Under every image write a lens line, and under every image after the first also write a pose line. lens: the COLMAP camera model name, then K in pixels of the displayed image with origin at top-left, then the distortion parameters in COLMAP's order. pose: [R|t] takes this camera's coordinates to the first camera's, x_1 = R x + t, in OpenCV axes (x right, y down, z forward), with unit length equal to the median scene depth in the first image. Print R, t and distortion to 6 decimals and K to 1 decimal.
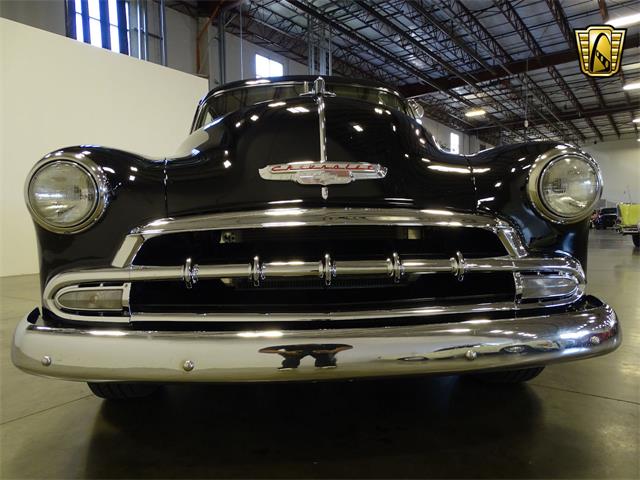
lens RADIAL K [[492.6, 0, 321.5], [0, 492.6, 243.0], [0, 0, 1]] dist [0.023100, -0.002035]
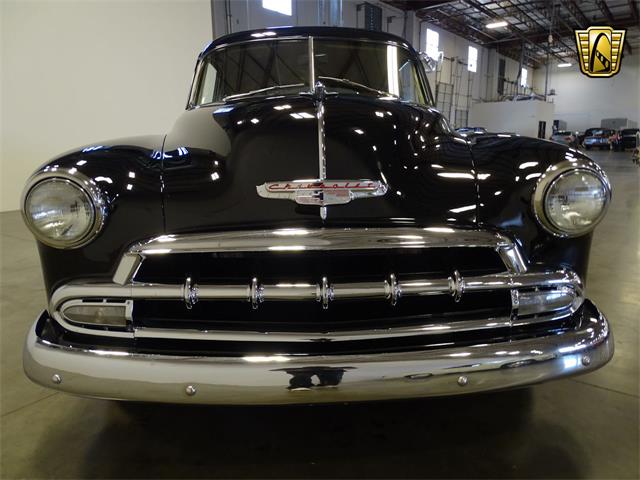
lens RADIAL K [[492.6, 0, 321.5], [0, 492.6, 243.0], [0, 0, 1]] dist [0.023100, -0.002035]
pose [[0.999792, 0.008756, -0.018432, 0.021511], [-0.005657, 0.986791, 0.161903, -0.198833], [0.019607, -0.161765, 0.986635, 0.017820]]
